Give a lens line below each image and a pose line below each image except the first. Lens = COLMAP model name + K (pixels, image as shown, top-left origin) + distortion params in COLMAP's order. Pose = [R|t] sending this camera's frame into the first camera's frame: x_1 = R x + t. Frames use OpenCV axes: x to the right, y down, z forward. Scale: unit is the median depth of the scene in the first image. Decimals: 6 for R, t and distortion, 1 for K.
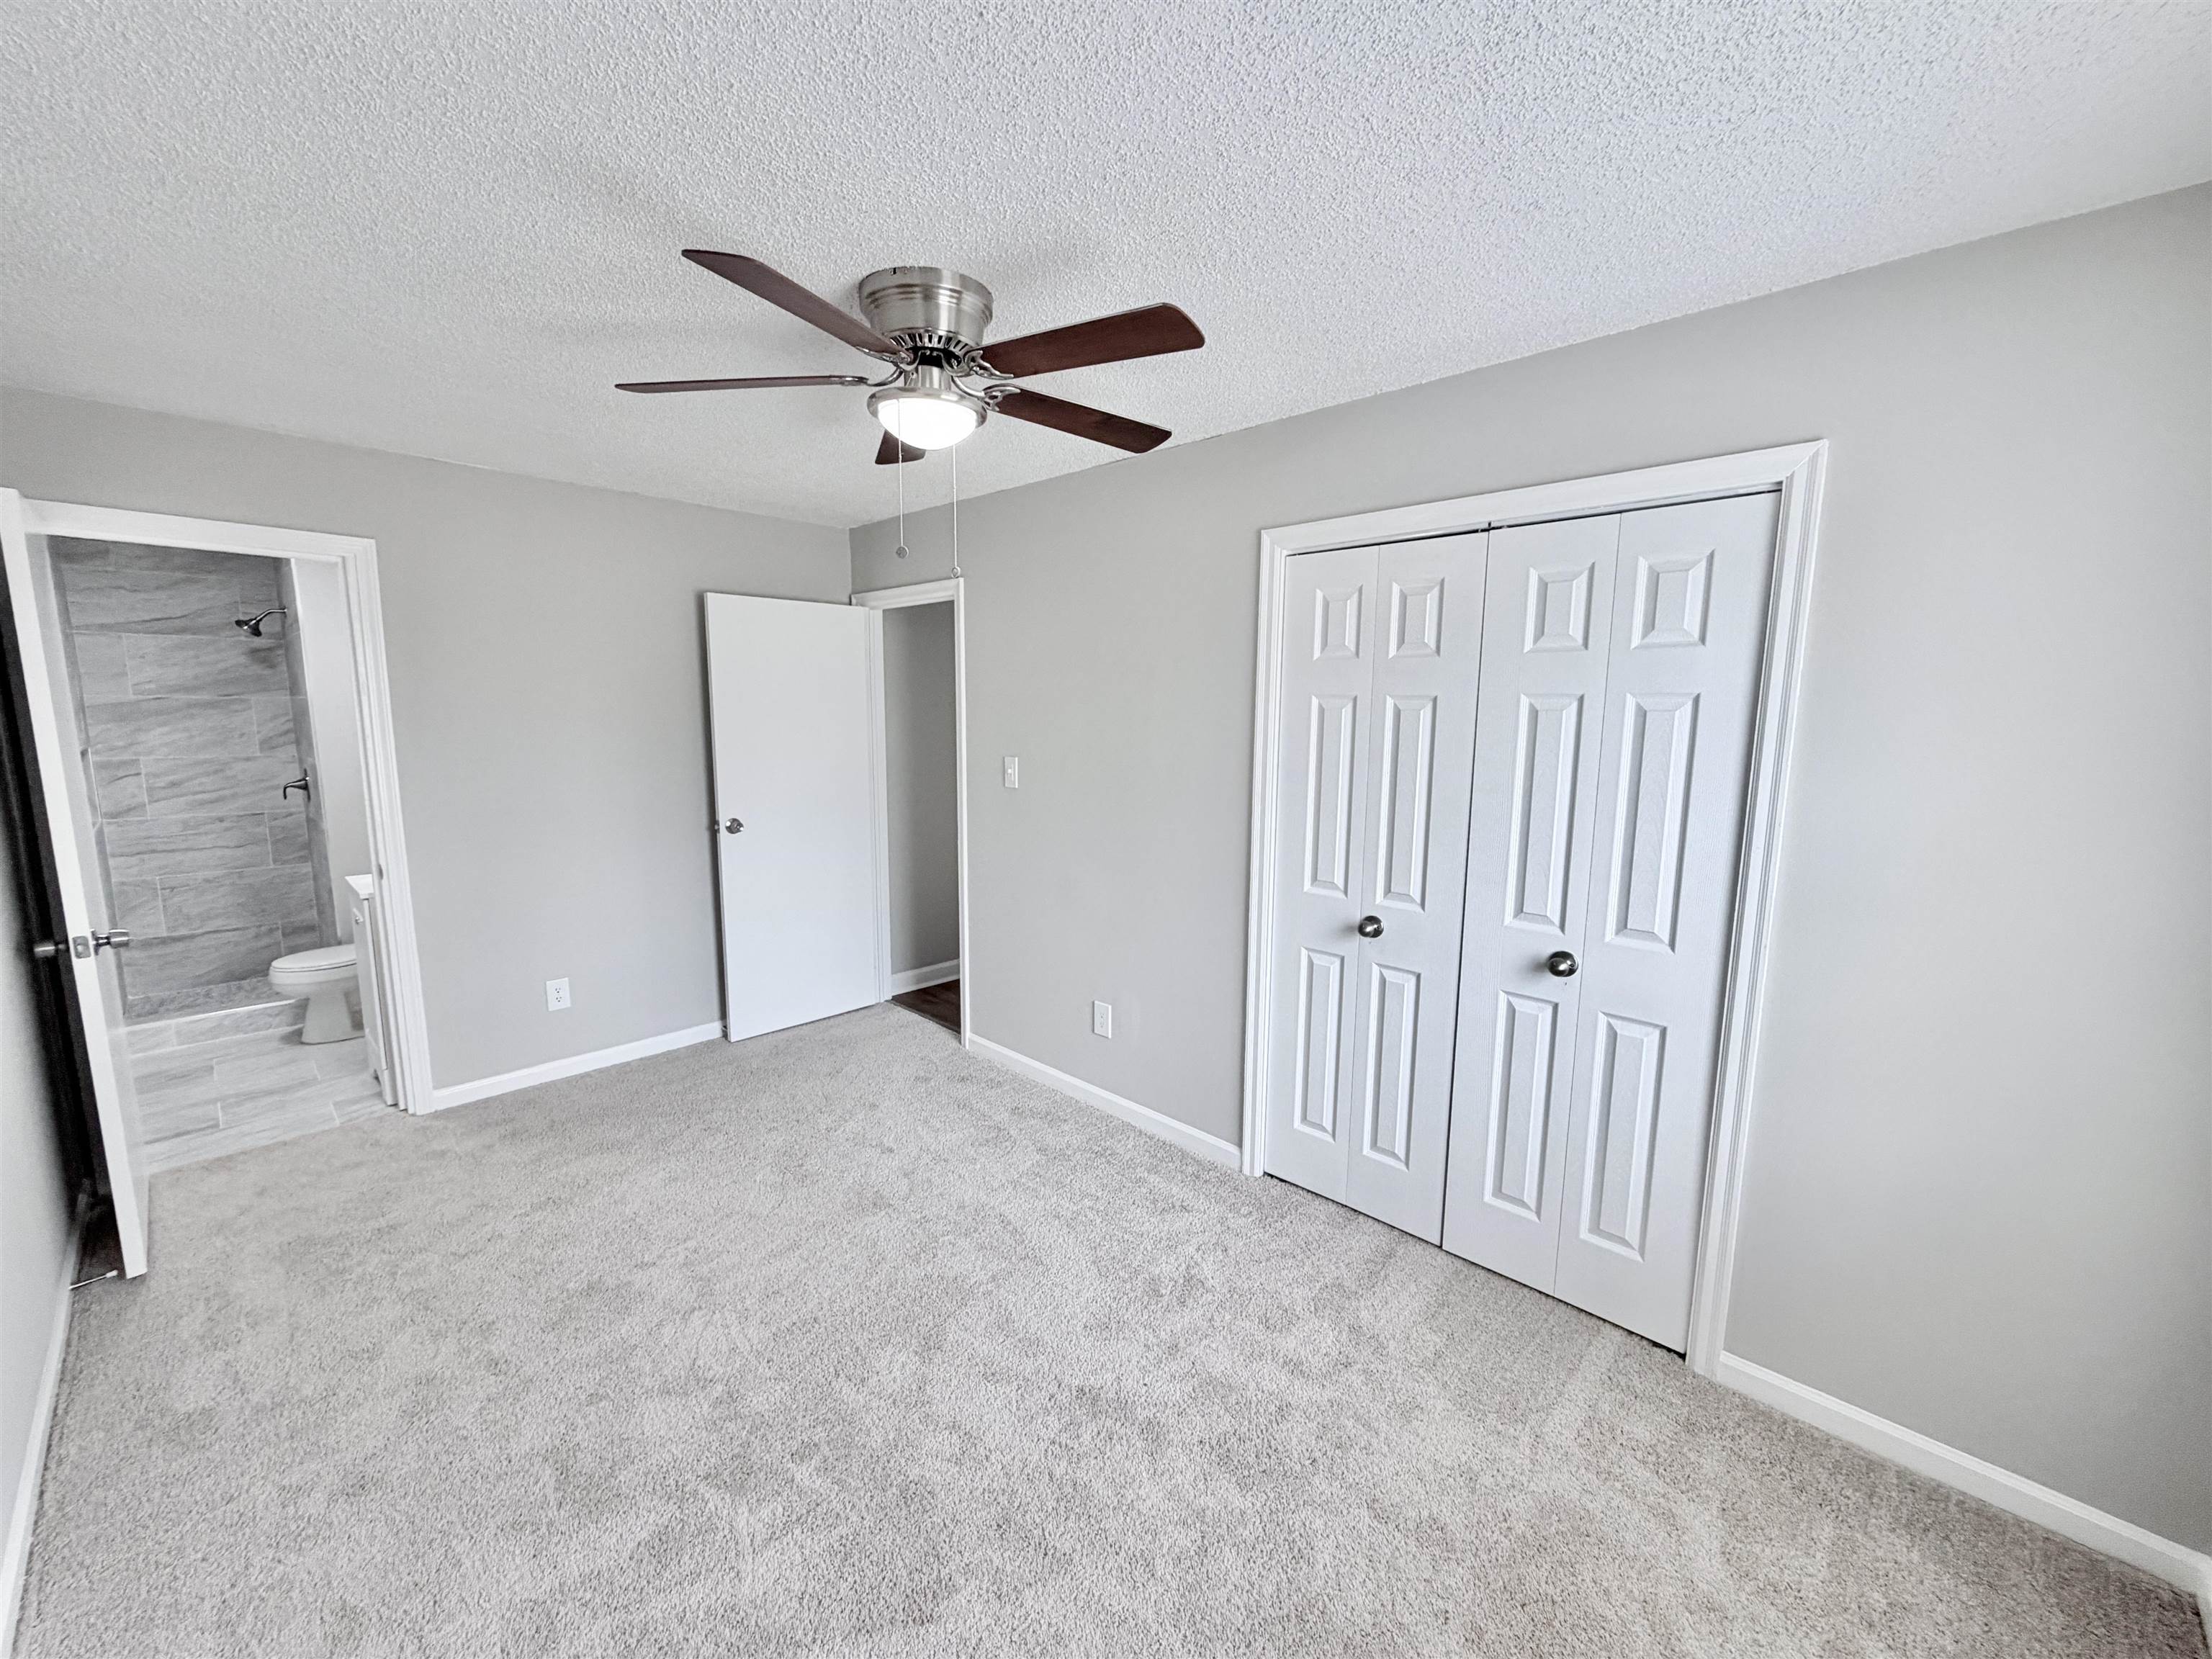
lens RADIAL K [[883.7, 0, 1095.9], [0, 883.7, 833.8], [0, 0, 1]] dist [0.000595, -0.000084]
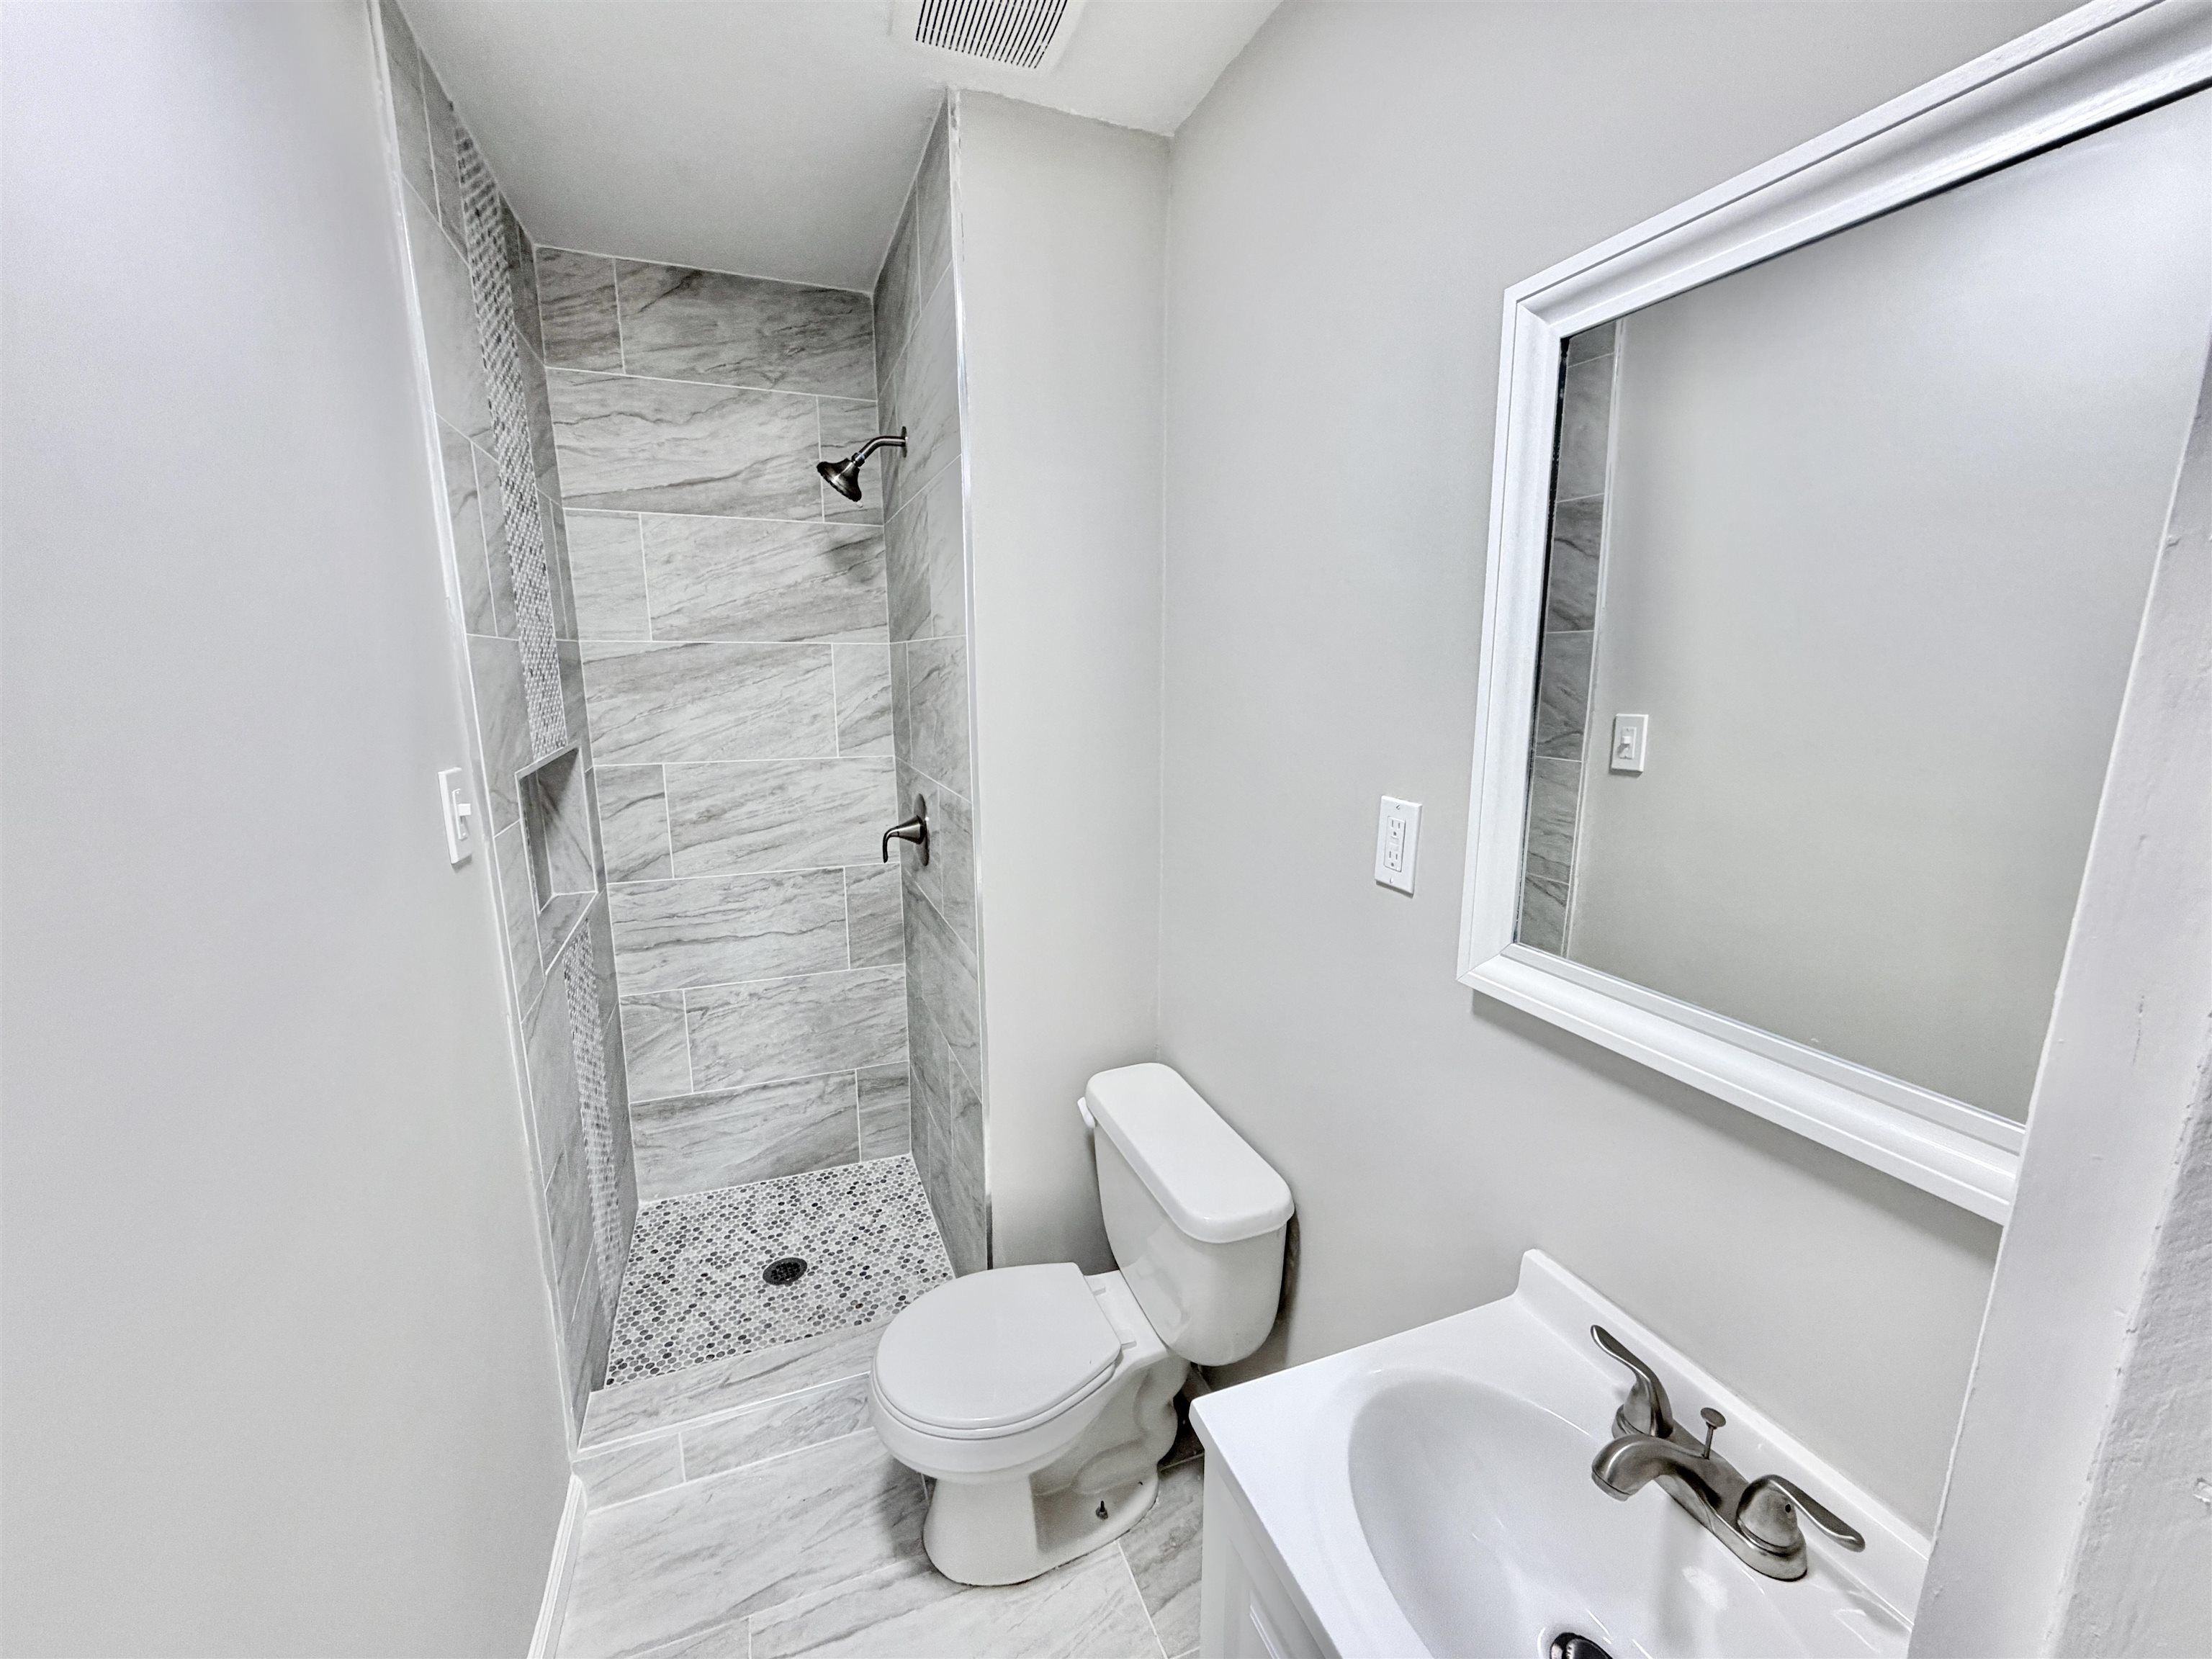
lens RADIAL K [[883.7, 0, 1095.9], [0, 883.7, 833.8], [0, 0, 1]] dist [0.000595, -0.000084]
pose [[0.909792, 0.069399, -0.409222, -0.623107], [-0.049688, 0.997043, 0.058619, -0.085277], [0.412080, -0.032998, 0.910550, 0.618839]]
